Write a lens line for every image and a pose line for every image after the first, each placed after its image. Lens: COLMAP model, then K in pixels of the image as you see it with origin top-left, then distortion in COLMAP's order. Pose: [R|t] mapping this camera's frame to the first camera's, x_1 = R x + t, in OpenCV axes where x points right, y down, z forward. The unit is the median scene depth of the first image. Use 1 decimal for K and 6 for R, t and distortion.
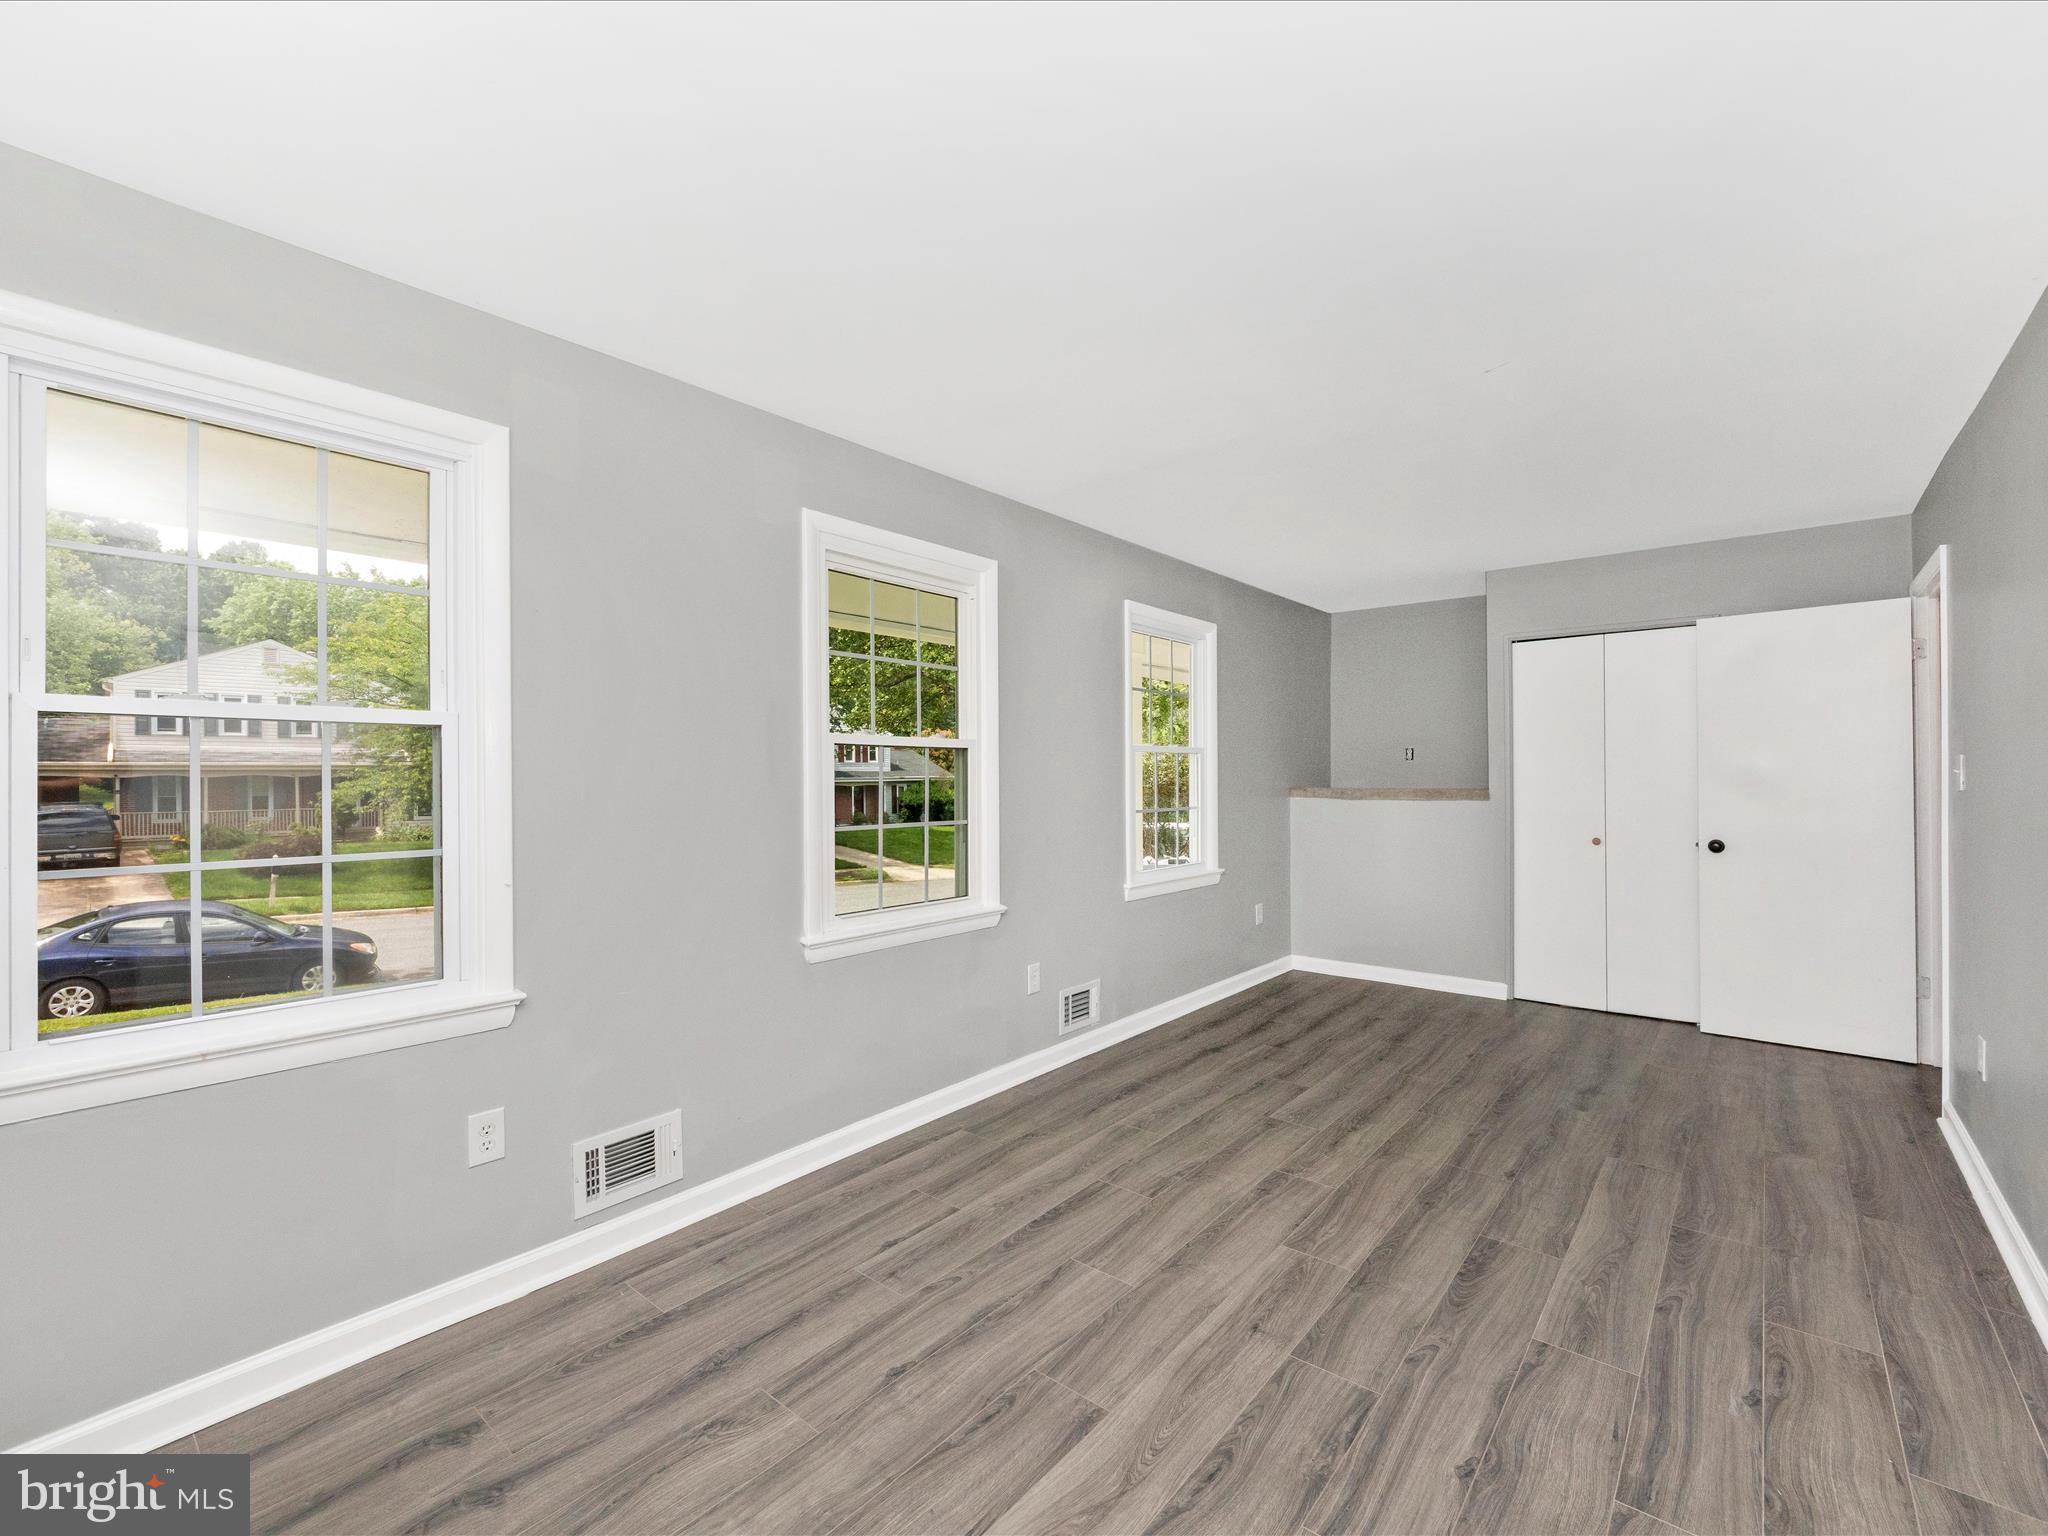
lens RADIAL K [[875.7, 0, 1024.0], [0, 875.7, 768.0], [0, 0, 1]] dist [0.003120, -0.000684]
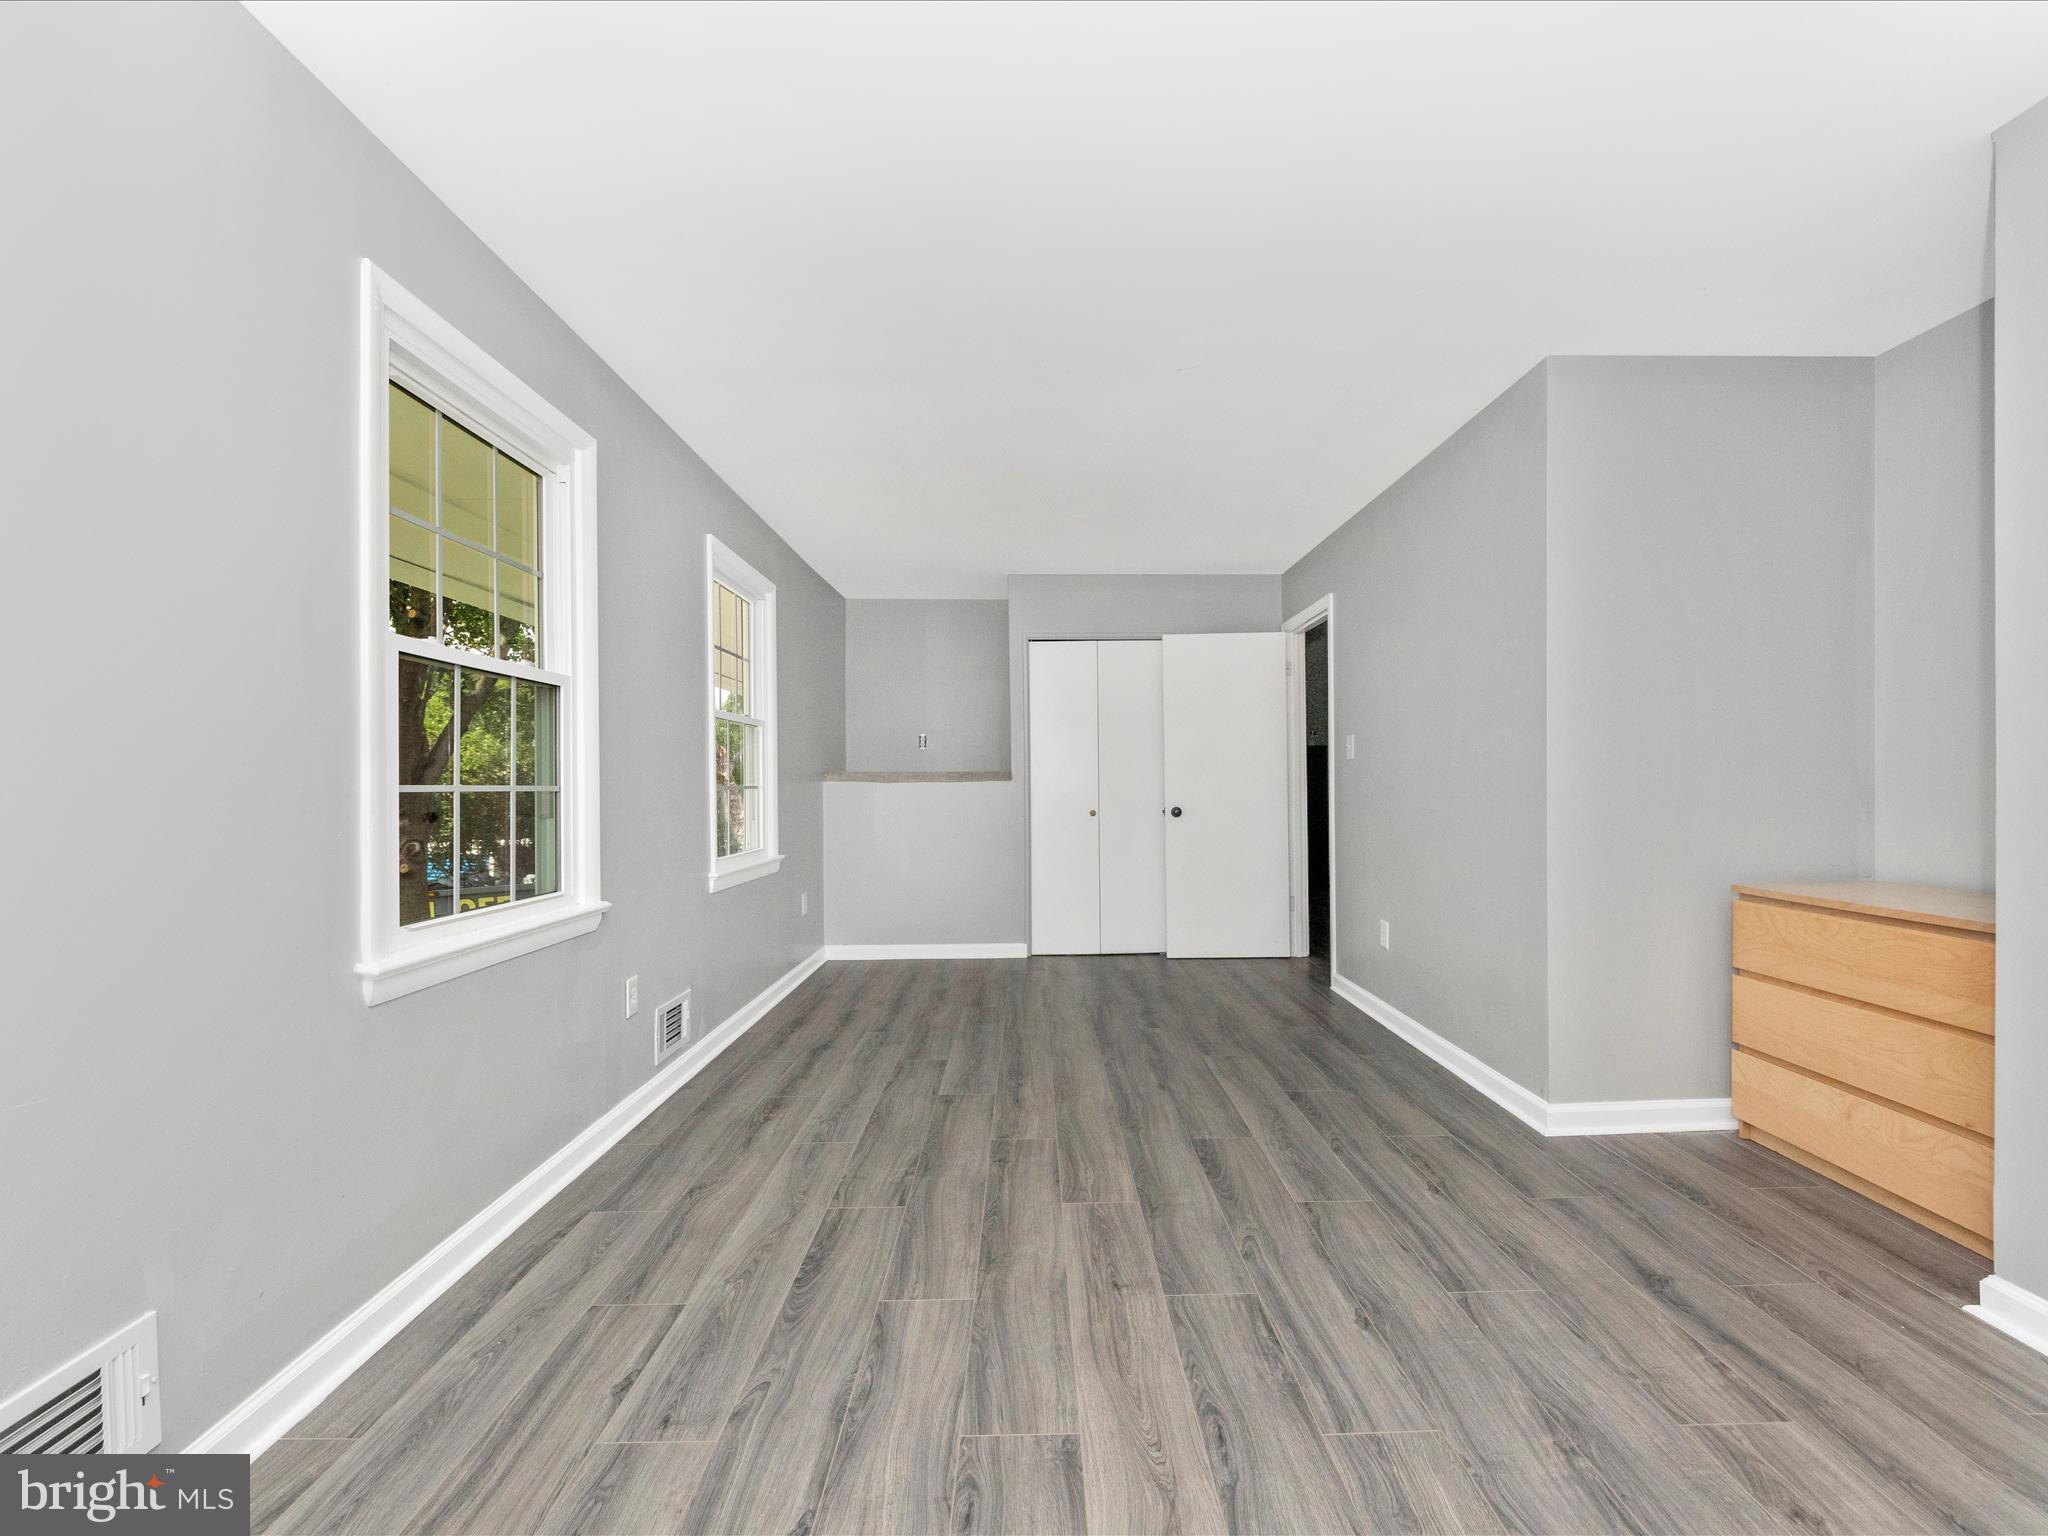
lens RADIAL K [[875.7, 0, 1037.0], [0, 875.7, 778.8], [0, 0, 1]] dist [0.038119, -0.030820]
pose [[0.754988, 0.004646, 0.655722, -0.300453], [-0.001749, 0.999986, -0.005071, 0.068687], [-0.655736, 0.002682, 0.754985, 0.235957]]
